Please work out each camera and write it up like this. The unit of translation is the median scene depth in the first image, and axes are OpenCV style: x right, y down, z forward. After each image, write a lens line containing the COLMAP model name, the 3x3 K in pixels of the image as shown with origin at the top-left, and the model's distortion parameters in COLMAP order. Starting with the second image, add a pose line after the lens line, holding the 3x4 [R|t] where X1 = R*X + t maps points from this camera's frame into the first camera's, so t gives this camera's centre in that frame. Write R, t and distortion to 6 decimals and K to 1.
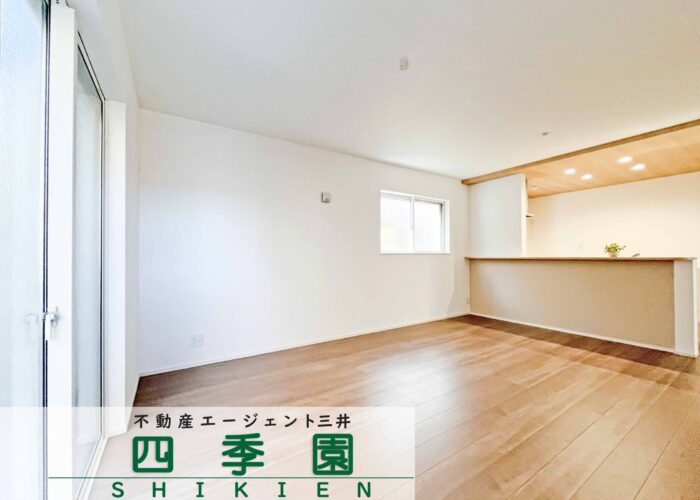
lens RADIAL K [[279.5, 0, 343.5], [0, 279.5, 251.9], [0, 0, 1]] dist [0.000659, -0.000515]
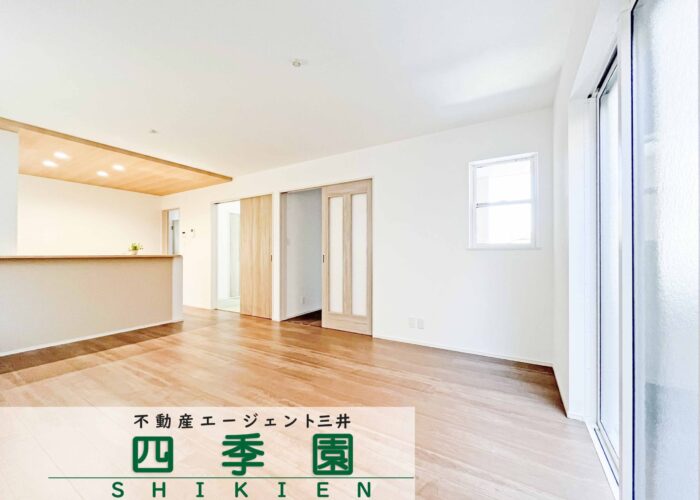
lens RADIAL K [[279.5, 0, 352.6], [0, 279.5, 254.2], [0, 0, 1]] dist [0.000659, -0.000515]
pose [[-0.452756, 0.001154, 0.891634, -0.477019], [-0.011255, 0.999912, -0.007009, 0.014148], [-0.891563, -0.013208, -0.452703, 0.790485]]
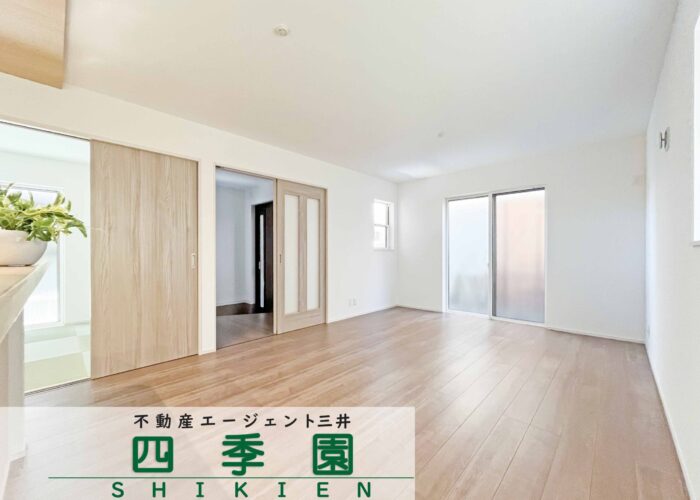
lens RADIAL K [[279.5, 0, 345.3], [0, 279.5, 247.5], [0, 0, 1]] dist [0.000659, -0.000515]
pose [[-0.970958, 0.005080, -0.239197, 0.712081], [0.014398, 0.999203, -0.037227, 0.029348], [0.238817, -0.039589, -0.970257, 1.515720]]
